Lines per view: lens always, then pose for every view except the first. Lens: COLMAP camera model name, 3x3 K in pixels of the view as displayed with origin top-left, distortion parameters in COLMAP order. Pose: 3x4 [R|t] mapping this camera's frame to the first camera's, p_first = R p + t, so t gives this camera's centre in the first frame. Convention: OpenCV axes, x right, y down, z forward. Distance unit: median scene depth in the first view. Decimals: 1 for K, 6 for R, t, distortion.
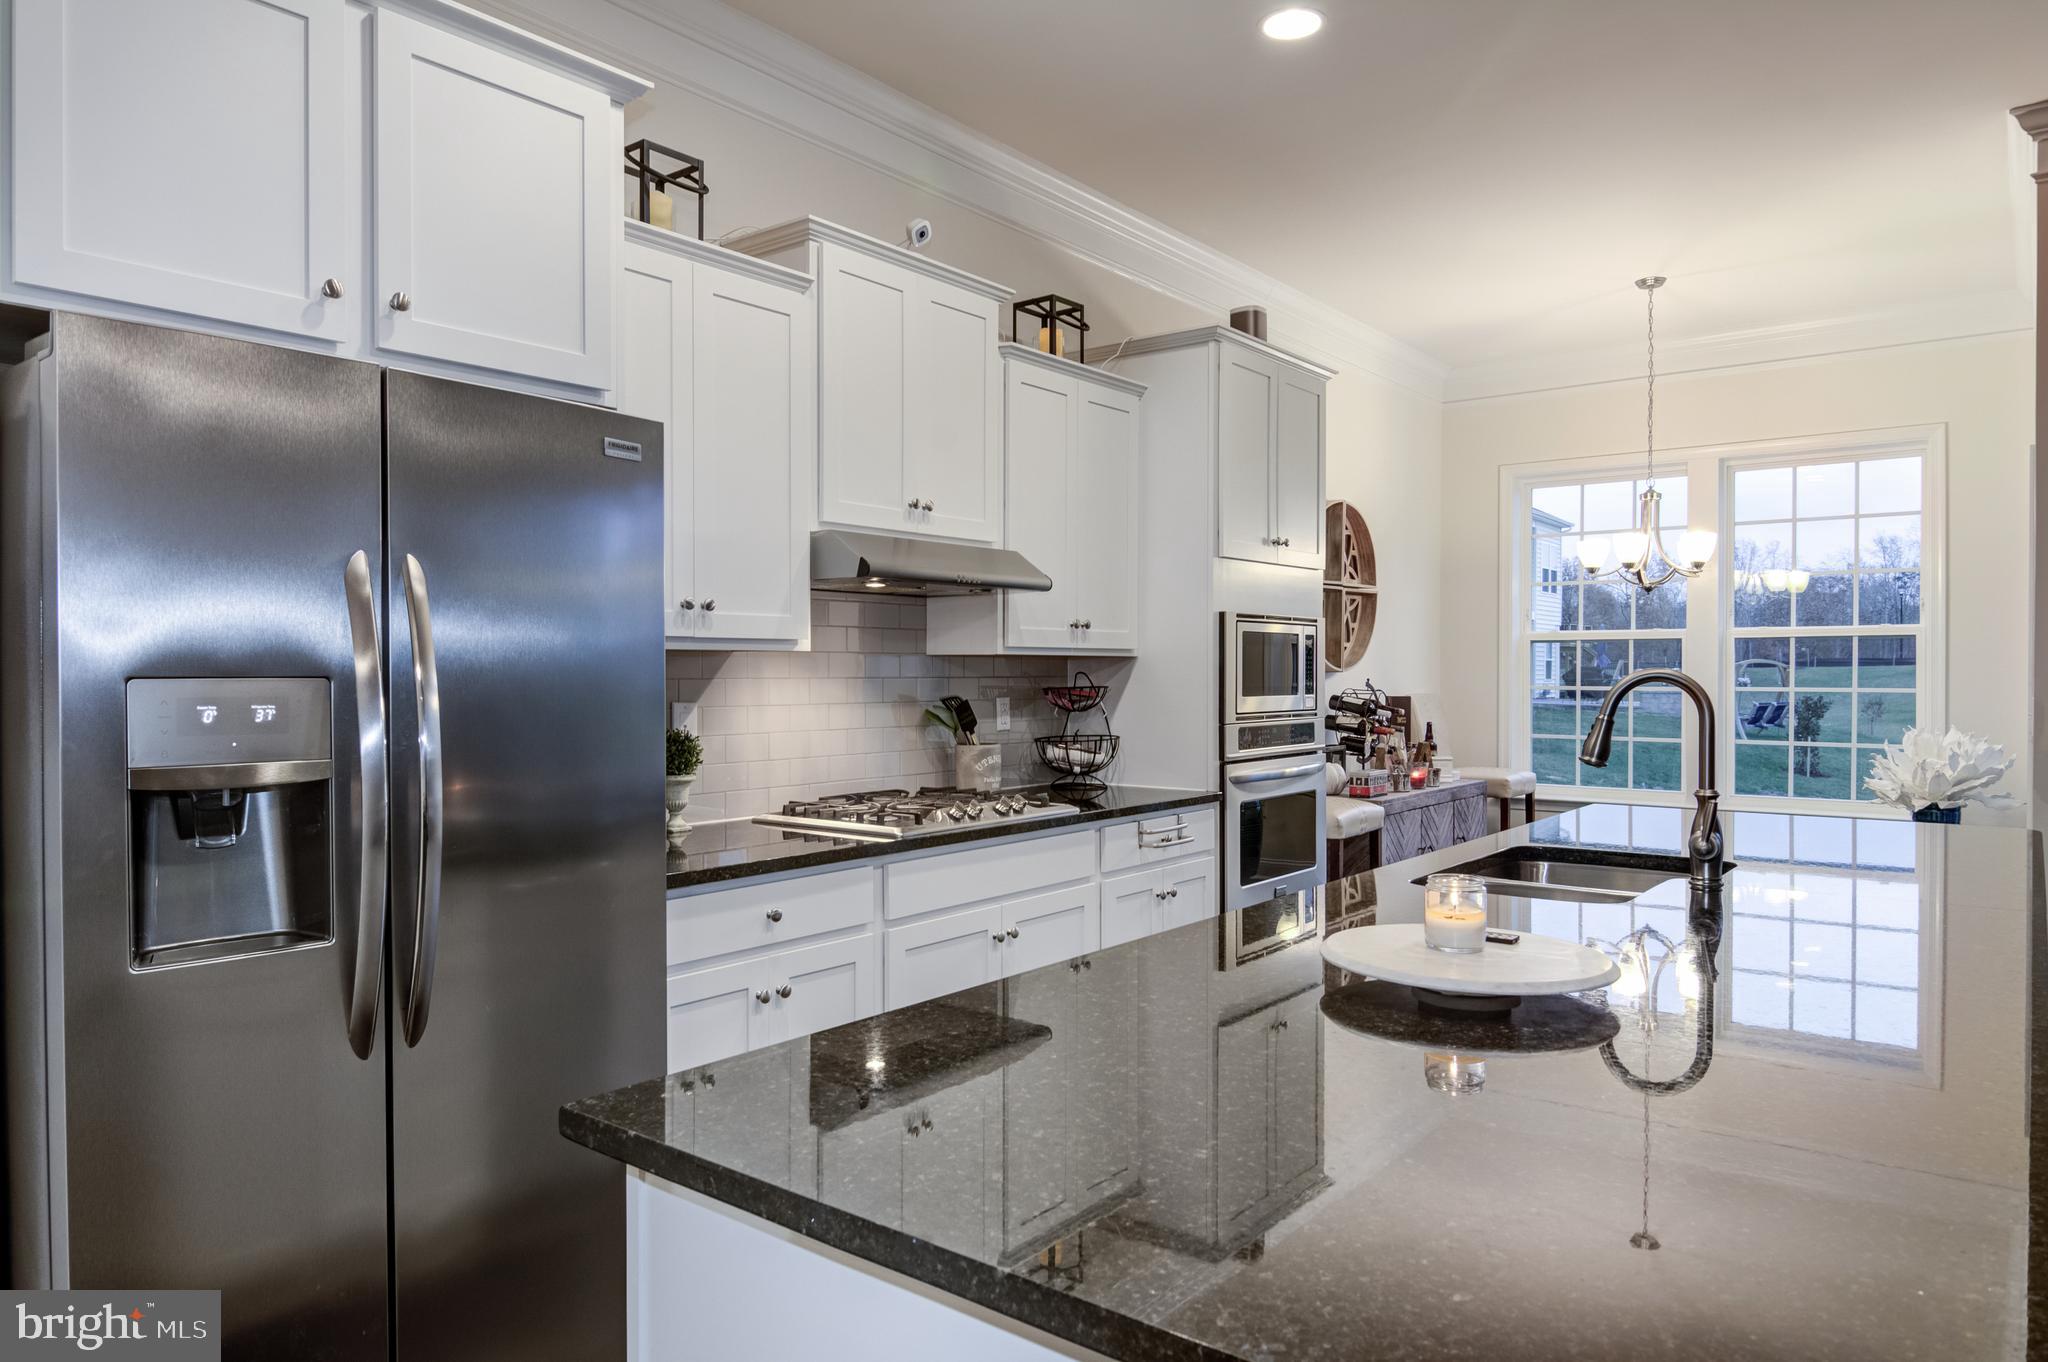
lens RADIAL K [[1313.0, 0, 1029.9], [0, 1313.0, 680.3], [0, 0, 1]] dist [0.004854, -0.007184]
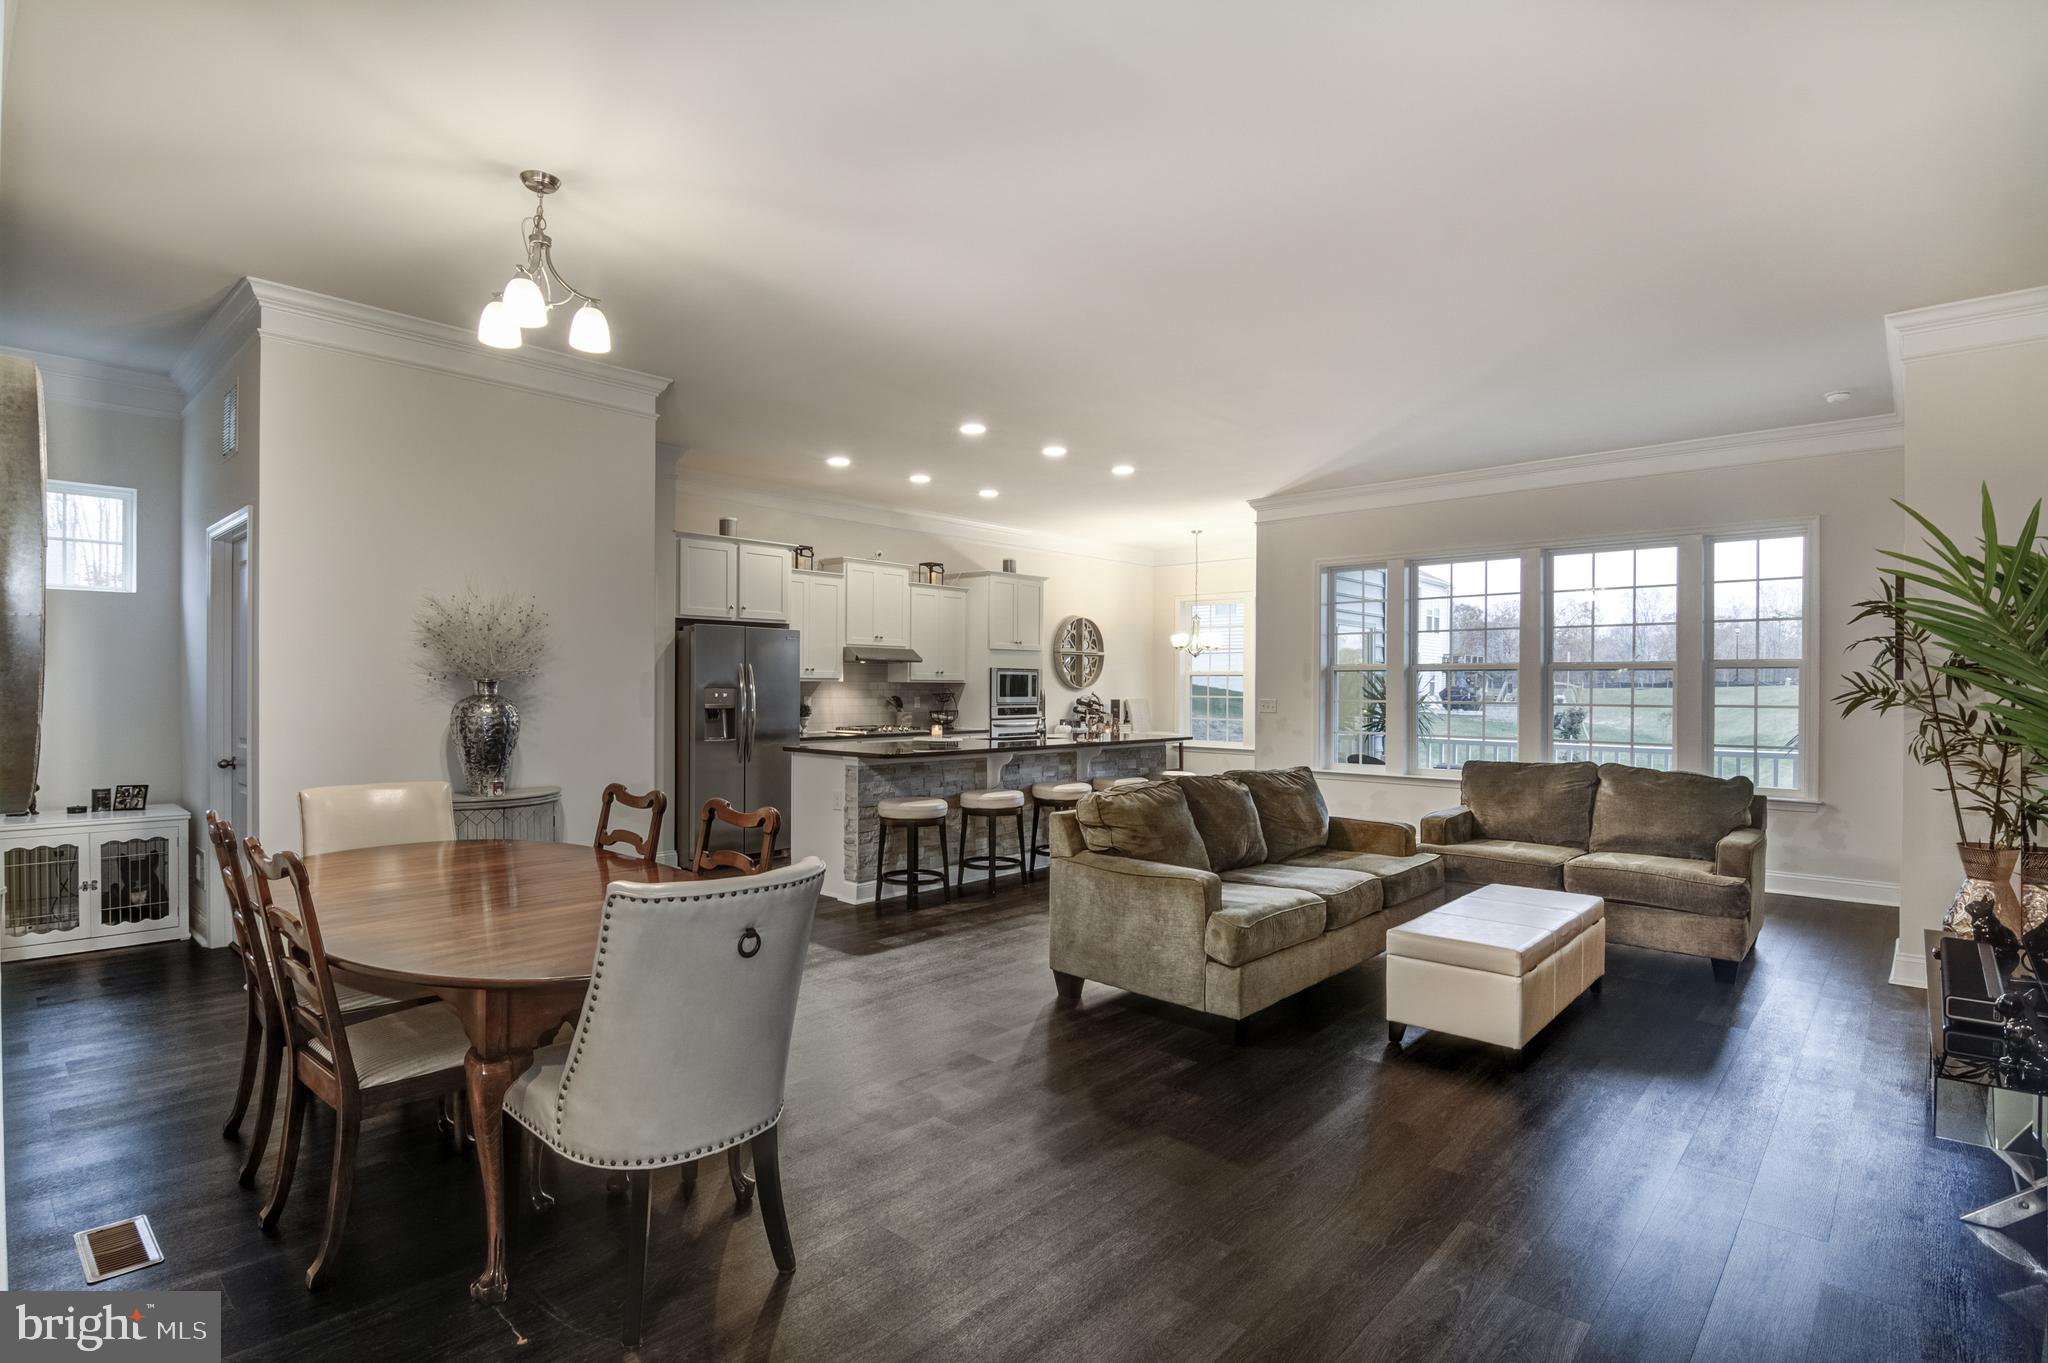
lens RADIAL K [[1019.9, 0, 1021.0], [0, 1019.9, 684.9], [0, 0, 1]] dist [0.001457, -0.005073]
pose [[0.997607, 0.006471, -0.068831, 0.393022], [-0.007040, 0.999943, -0.008031, 0.003592], [0.068775, 0.008496, 0.997596, -1.330836]]
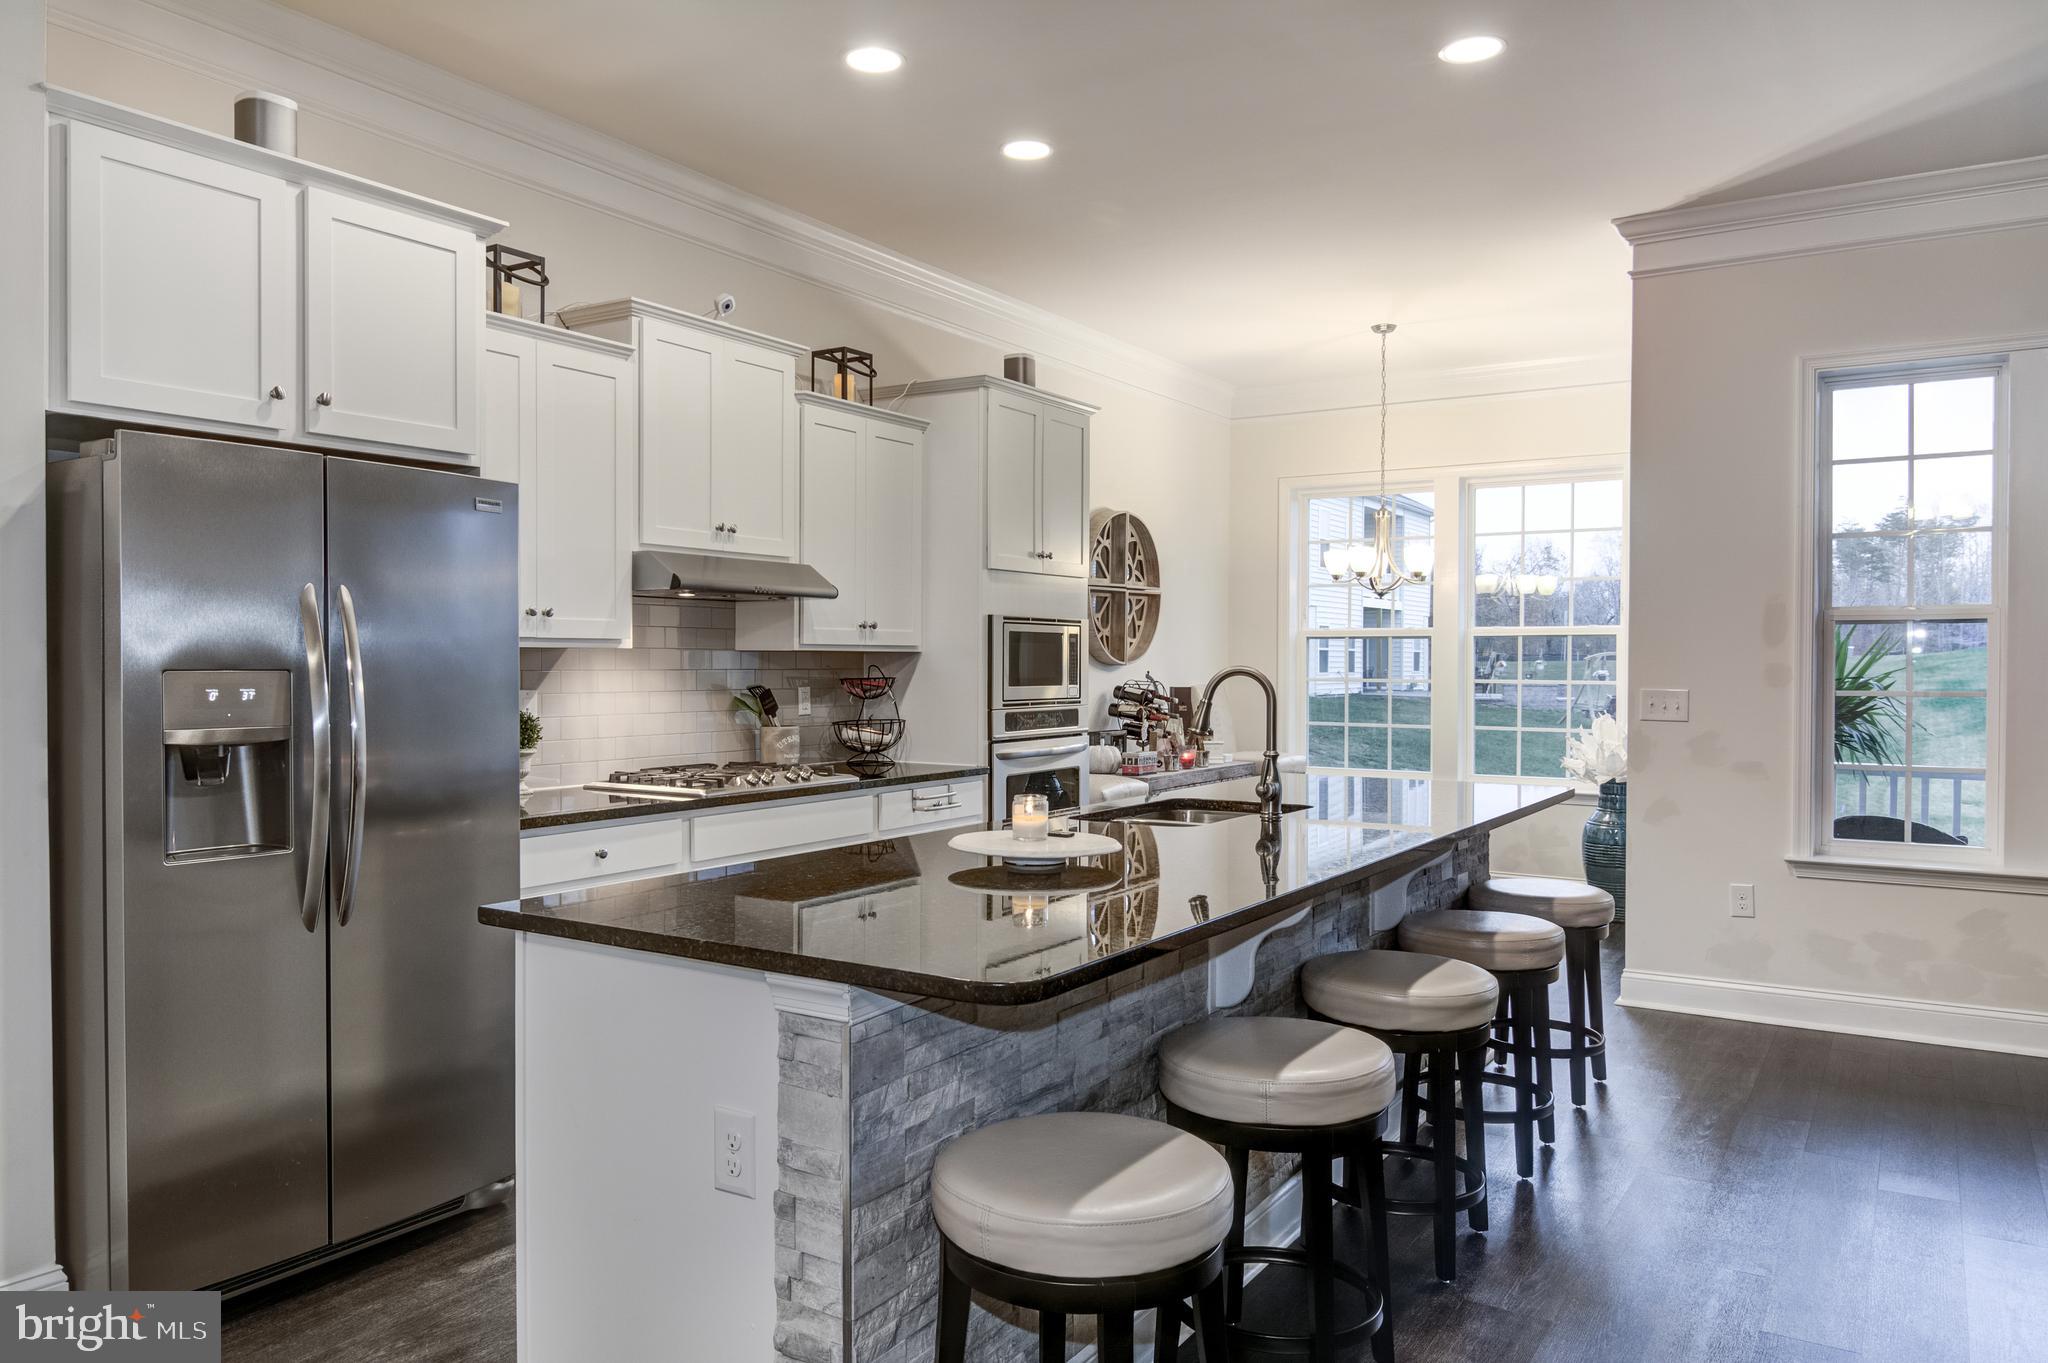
lens RADIAL K [[1418.7, 0, 1035.7], [0, 1418.7, 678.0], [0, 0, 1]] dist [0.008749, -0.004013]
pose [[0.994754, 0.002301, 0.102275, 0.059787], [-0.002808, 0.999984, 0.004812, -0.001670], [-0.102262, -0.005074, 0.994745, -0.297607]]
